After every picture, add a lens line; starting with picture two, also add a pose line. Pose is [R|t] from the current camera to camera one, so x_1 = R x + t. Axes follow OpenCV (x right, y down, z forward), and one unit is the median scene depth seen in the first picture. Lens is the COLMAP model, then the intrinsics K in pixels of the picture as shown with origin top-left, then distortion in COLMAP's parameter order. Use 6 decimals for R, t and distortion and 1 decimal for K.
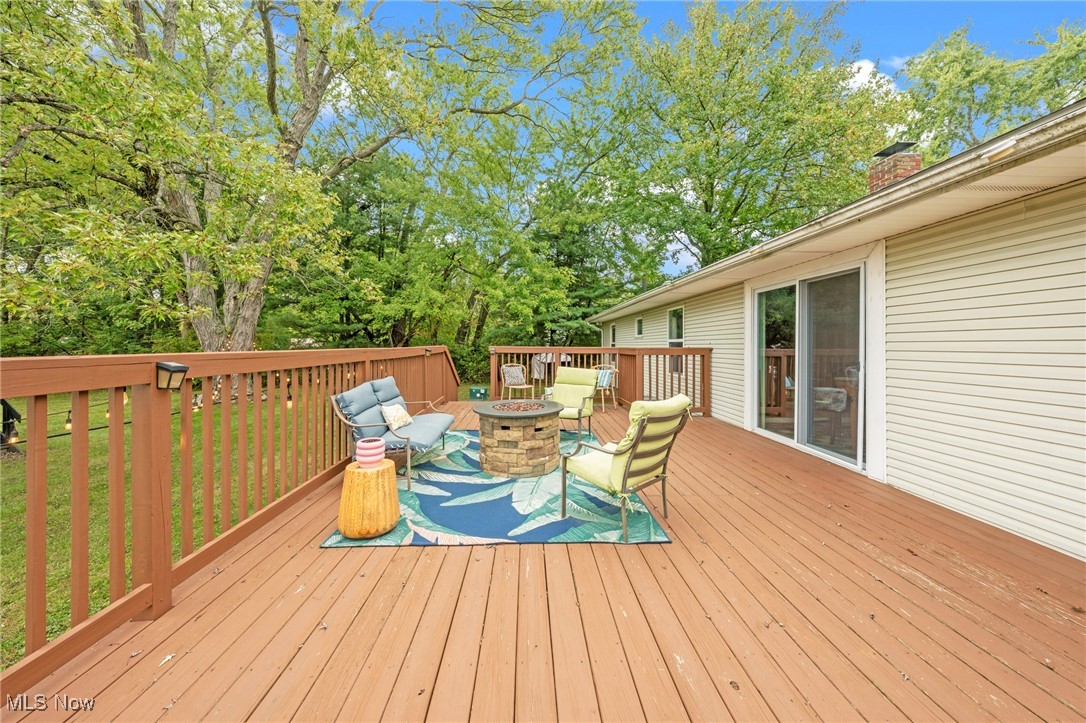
lens RADIAL K [[378.5, 0, 544.2], [0, 378.5, 344.6], [0, 0, 1]] dist [0.000441, 0.000062]
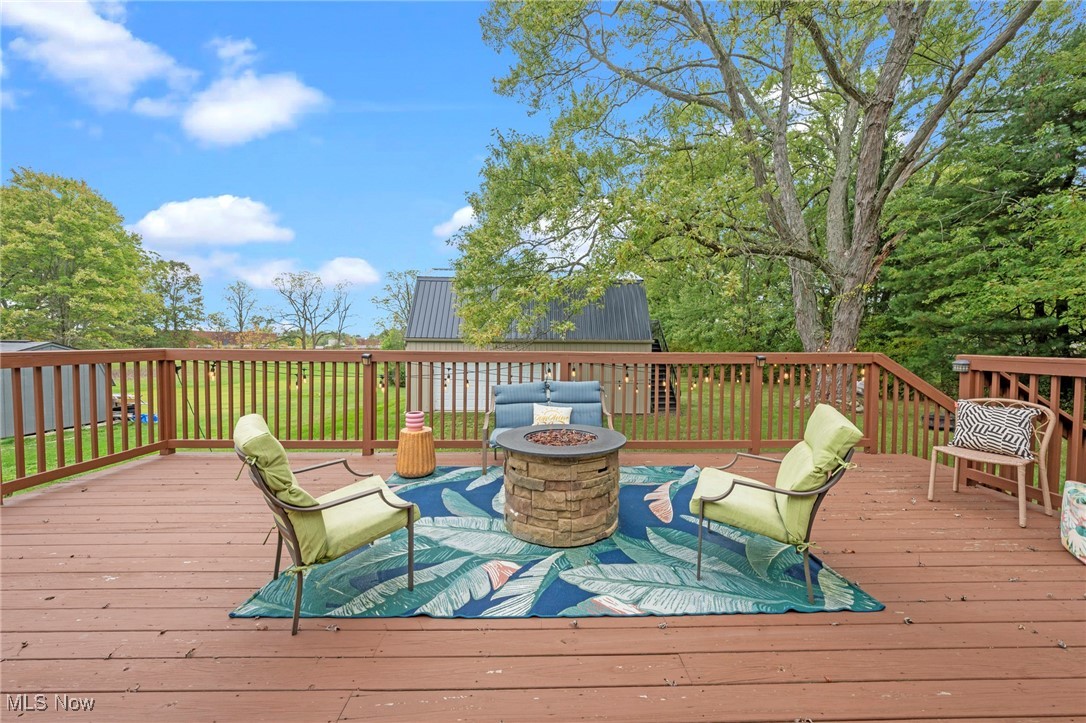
lens RADIAL K [[378.5, 0, 544.2], [0, 378.5, 344.6], [0, 0, 1]] dist [0.000441, 0.000062]
pose [[-0.015155, -0.002735, -0.999881, 0.803957], [-0.011171, 0.999934, -0.002566, -0.010035], [0.999823, 0.011131, -0.015185, 1.218052]]
